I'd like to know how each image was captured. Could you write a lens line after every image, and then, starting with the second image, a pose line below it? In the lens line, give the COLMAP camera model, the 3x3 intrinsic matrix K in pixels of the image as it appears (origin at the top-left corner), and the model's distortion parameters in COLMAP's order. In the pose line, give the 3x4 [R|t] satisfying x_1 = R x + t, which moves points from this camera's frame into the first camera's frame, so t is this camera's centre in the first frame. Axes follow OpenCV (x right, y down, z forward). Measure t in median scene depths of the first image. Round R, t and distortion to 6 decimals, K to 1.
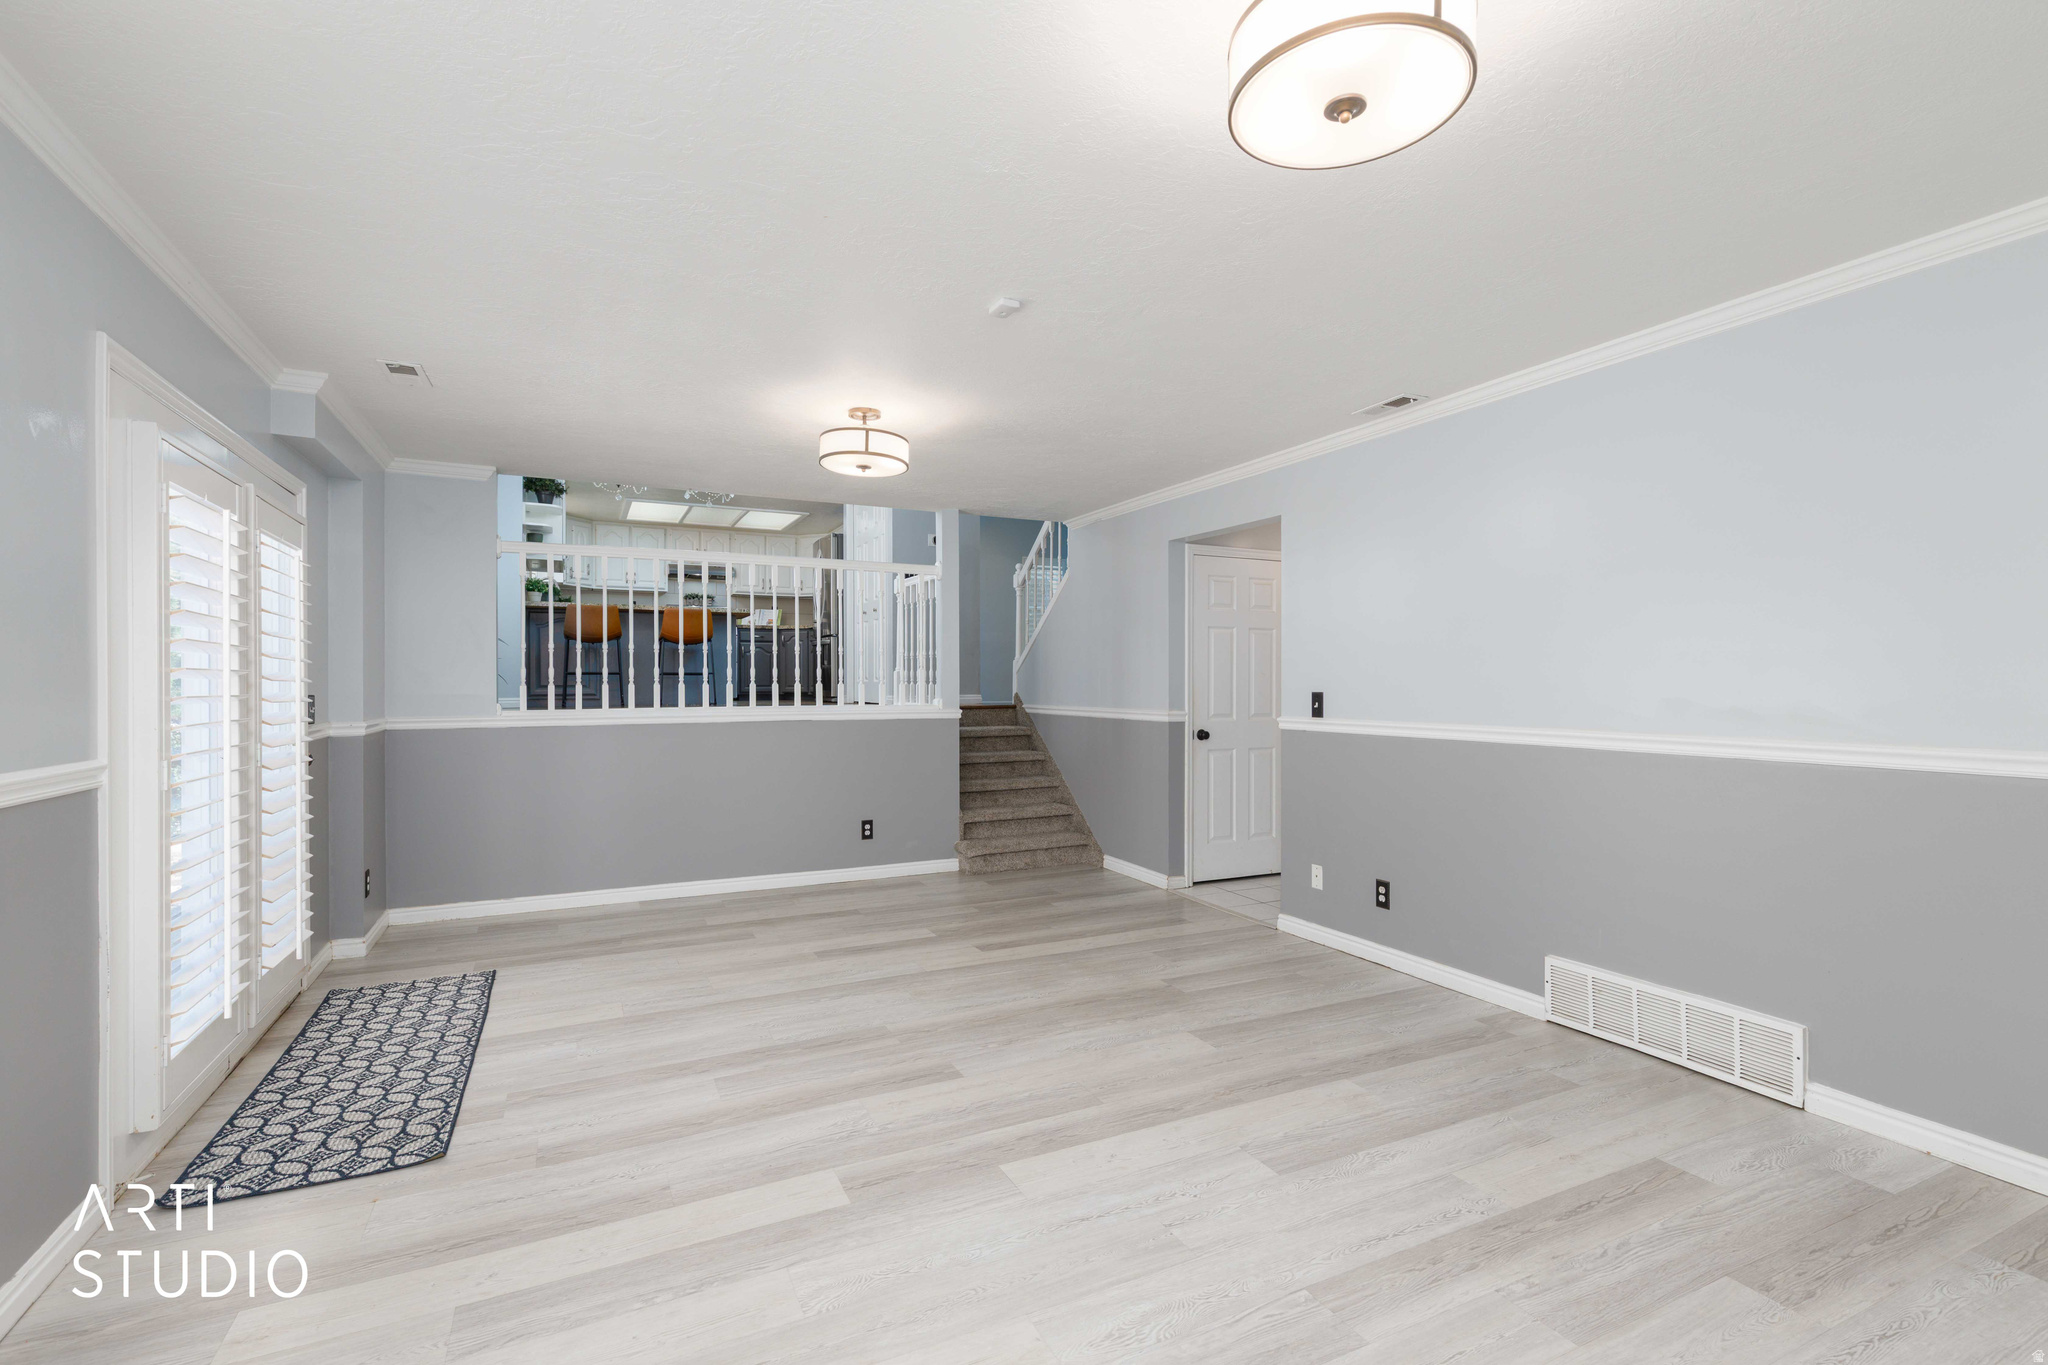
lens RADIAL K [[932.3, 0, 1024.9], [0, 932.3, 674.1], [0, 0, 1]] dist [0.002043, -0.000261]
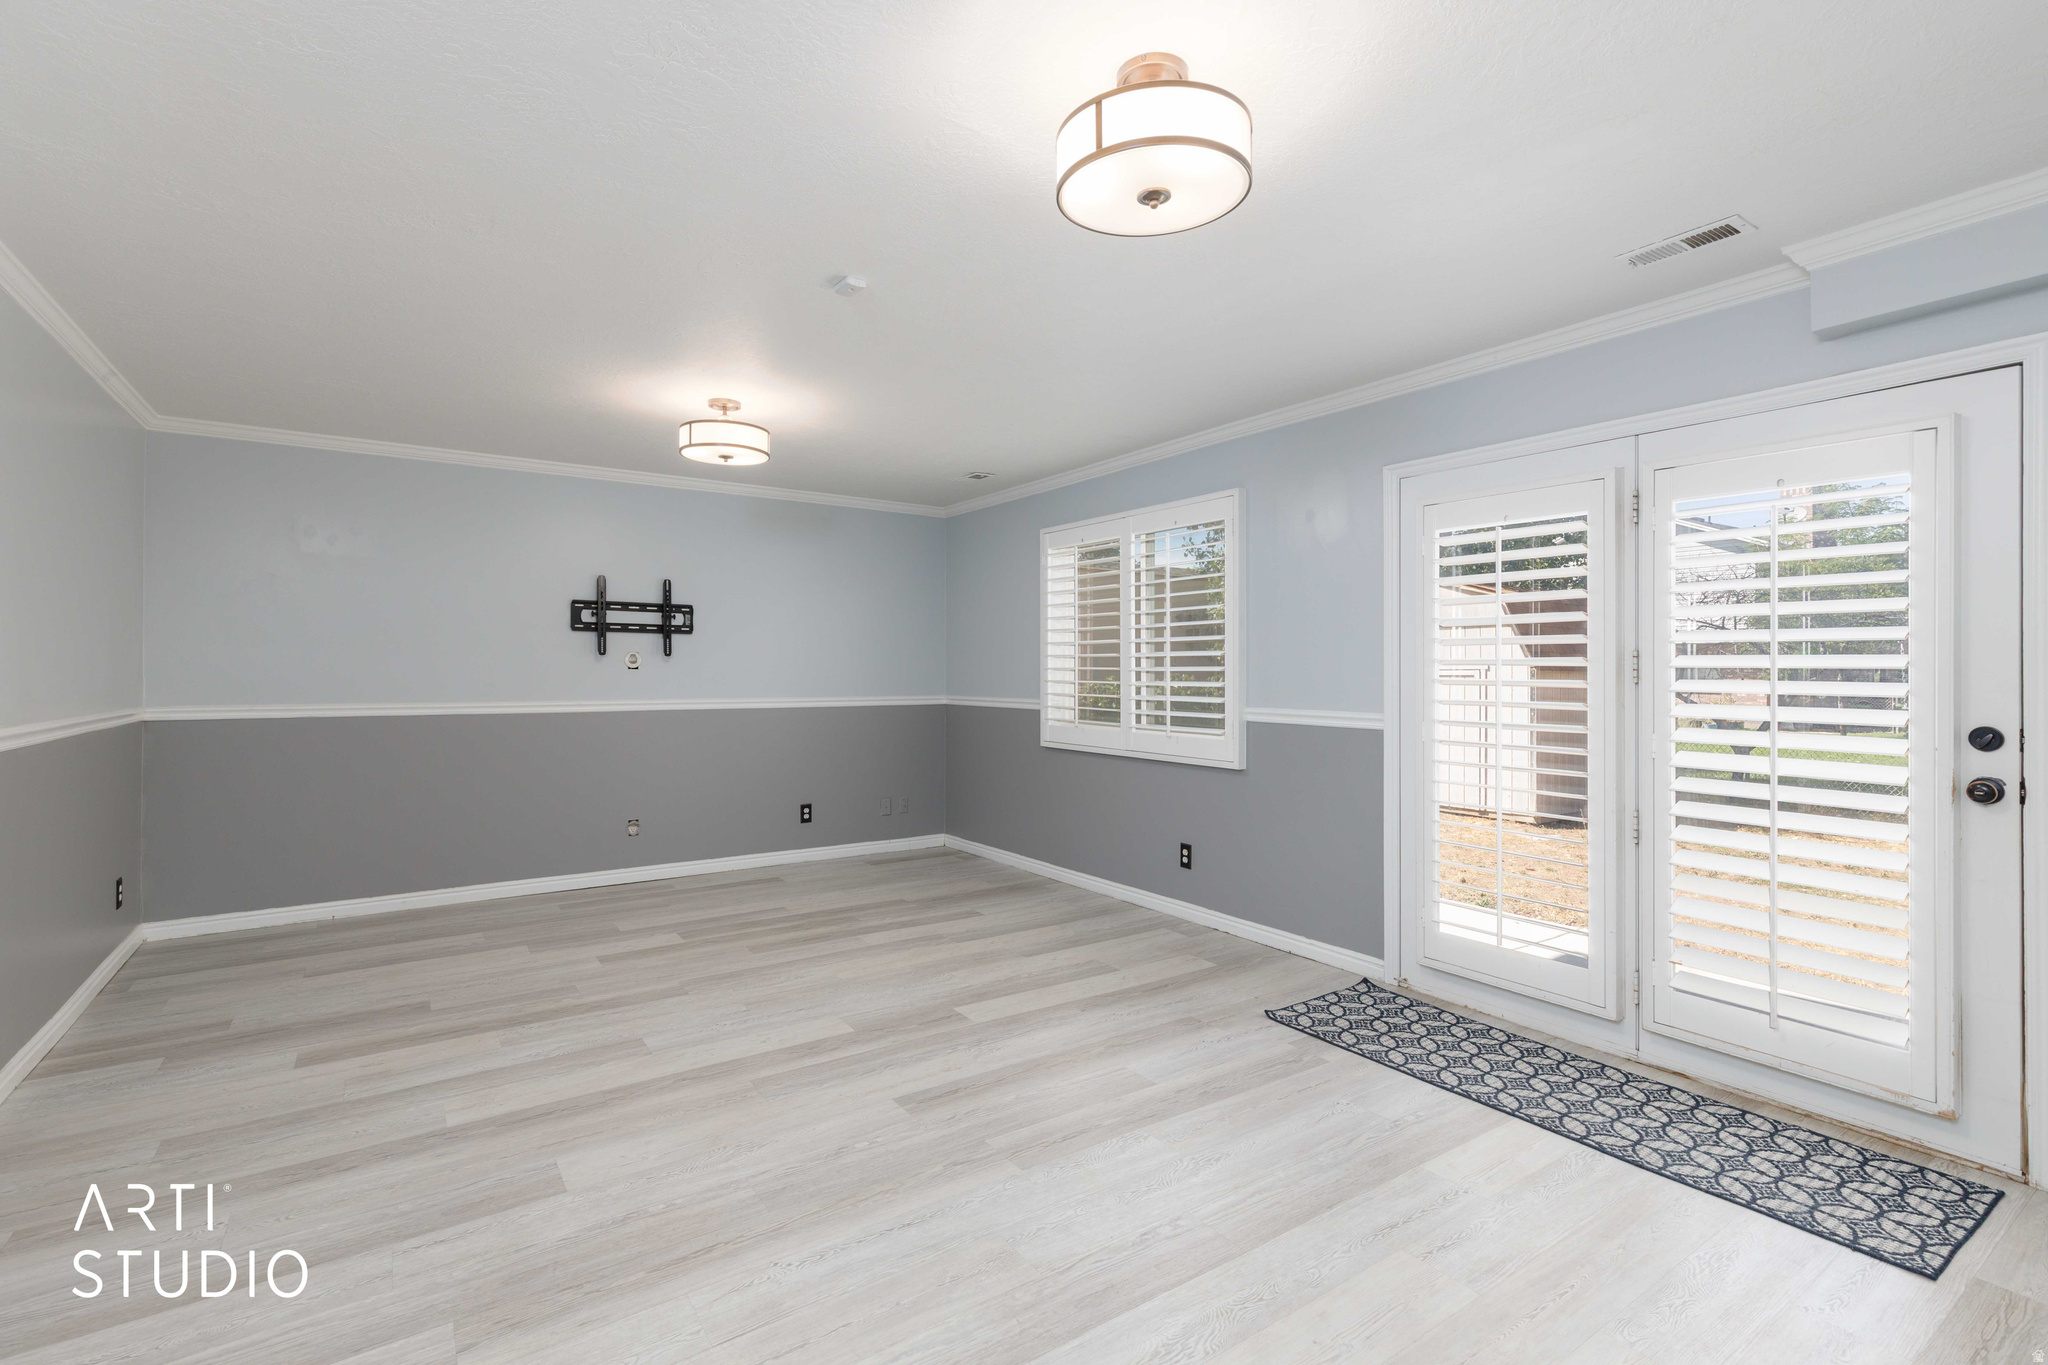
lens RADIAL K [[932.3, 0, 1024.8], [0, 932.3, 687.0], [0, 0, 1]] dist [0.002043, -0.000261]
pose [[-0.988956, 0.003416, -0.148169, -0.063402], [0.002163, 0.999961, 0.008618, 0.019518], [0.148193, 0.008202, -0.988924, 2.049193]]
